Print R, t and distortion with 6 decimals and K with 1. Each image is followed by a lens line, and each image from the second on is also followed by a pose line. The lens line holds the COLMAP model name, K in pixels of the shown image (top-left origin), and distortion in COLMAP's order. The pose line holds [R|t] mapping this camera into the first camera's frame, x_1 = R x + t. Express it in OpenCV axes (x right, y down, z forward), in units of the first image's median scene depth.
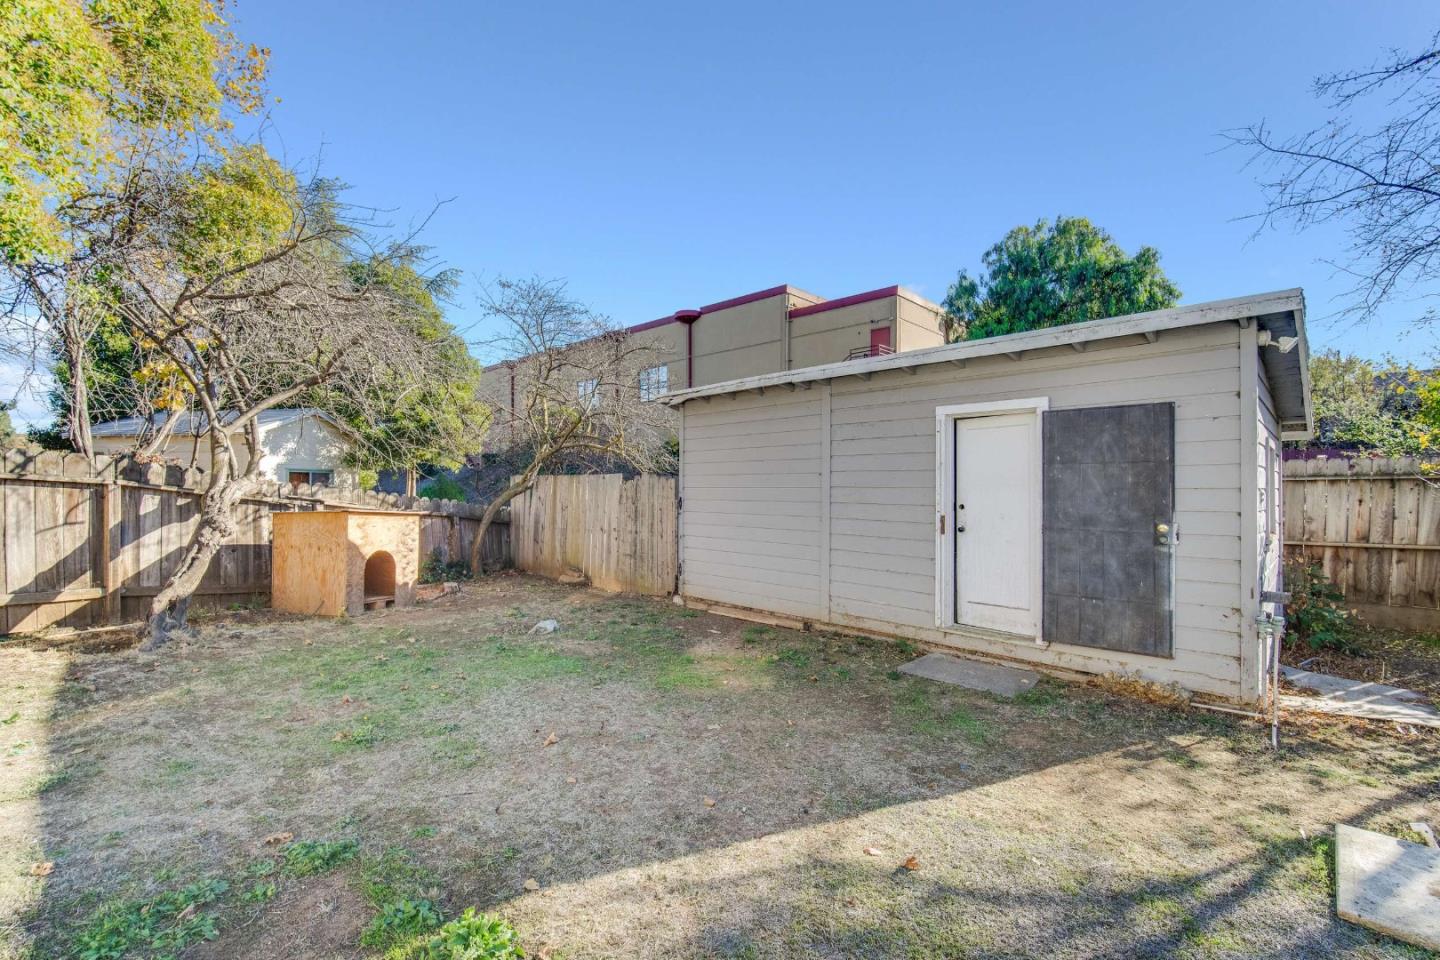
lens RADIAL K [[622.2, 0, 715.2], [0, 622.2, 477.2], [0, 0, 1]] dist [-0.001753, 0.000916]
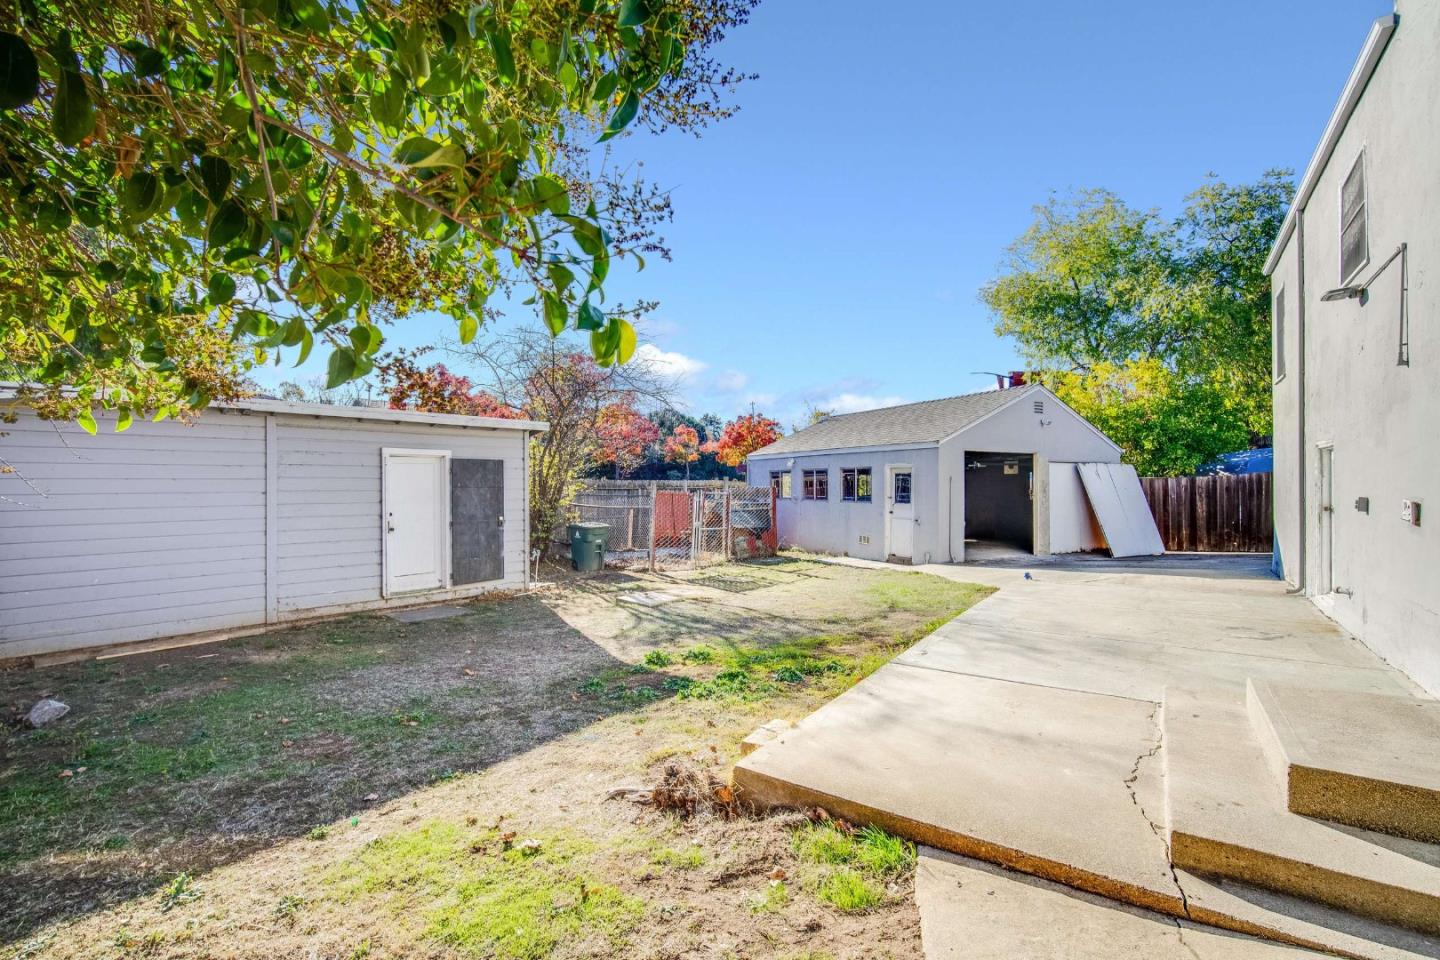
lens RADIAL K [[622.2, 0, 715.2], [0, 622.2, 477.2], [0, 0, 1]] dist [-0.001753, 0.000916]
pose [[-0.031815, 0.002004, 0.999492, -1.443107], [-0.016609, 0.999859, -0.002534, -0.067438], [-0.999356, -0.016681, -0.031777, 0.329227]]
